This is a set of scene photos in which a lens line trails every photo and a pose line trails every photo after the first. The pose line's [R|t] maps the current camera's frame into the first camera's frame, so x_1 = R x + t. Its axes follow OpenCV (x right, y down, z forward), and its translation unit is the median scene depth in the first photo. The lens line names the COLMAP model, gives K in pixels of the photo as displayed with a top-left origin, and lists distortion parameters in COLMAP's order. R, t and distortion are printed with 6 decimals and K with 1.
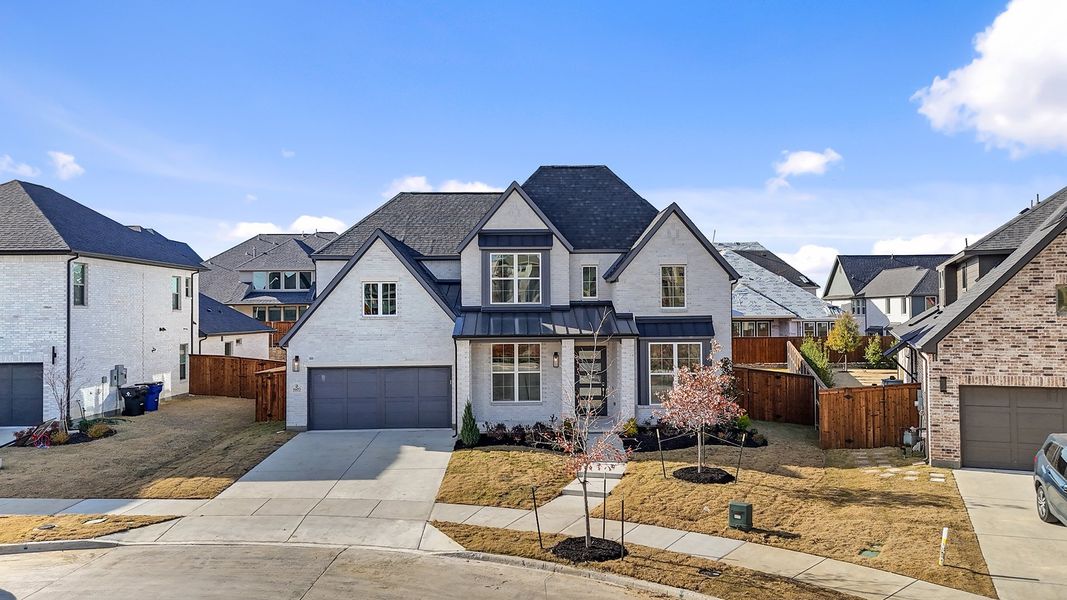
lens RADIAL K [[785.7, 0, 533.5], [0, 785.7, 300.0], [0, 0, 1]] dist [0.085019, -0.000683]
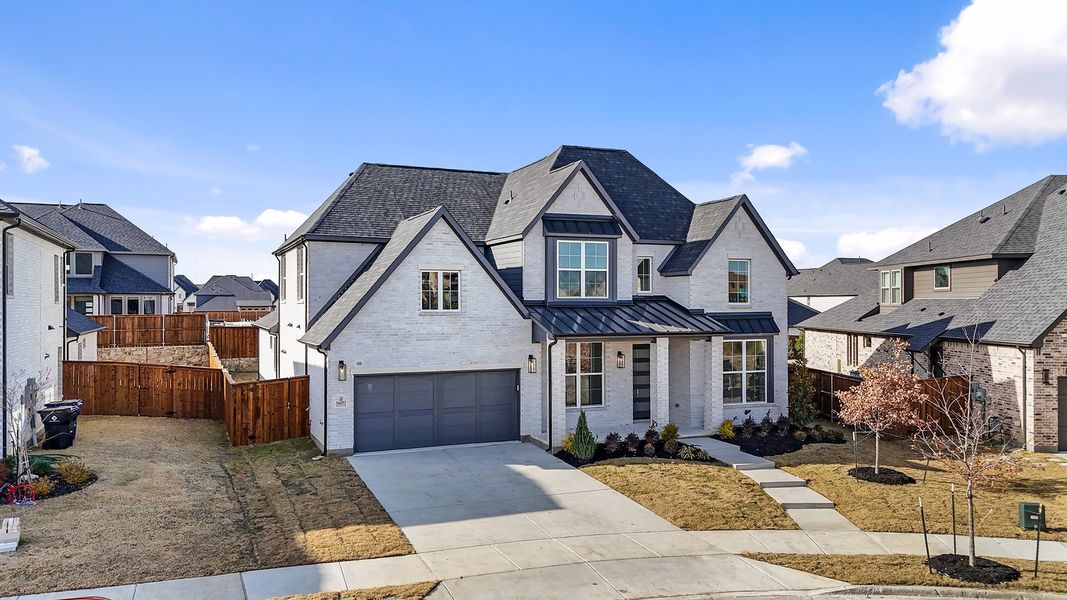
lens RADIAL K [[809.6, 0, 533.5], [0, 809.6, 300.0], [0, 0, 1]] dist [0.070107, -0.006303]
pose [[0.925842, 0.007574, 0.377835, -0.428668], [-0.011564, 0.999899, 0.008292, 0.000195], [-0.377734, -0.012047, 0.925836, 0.170052]]
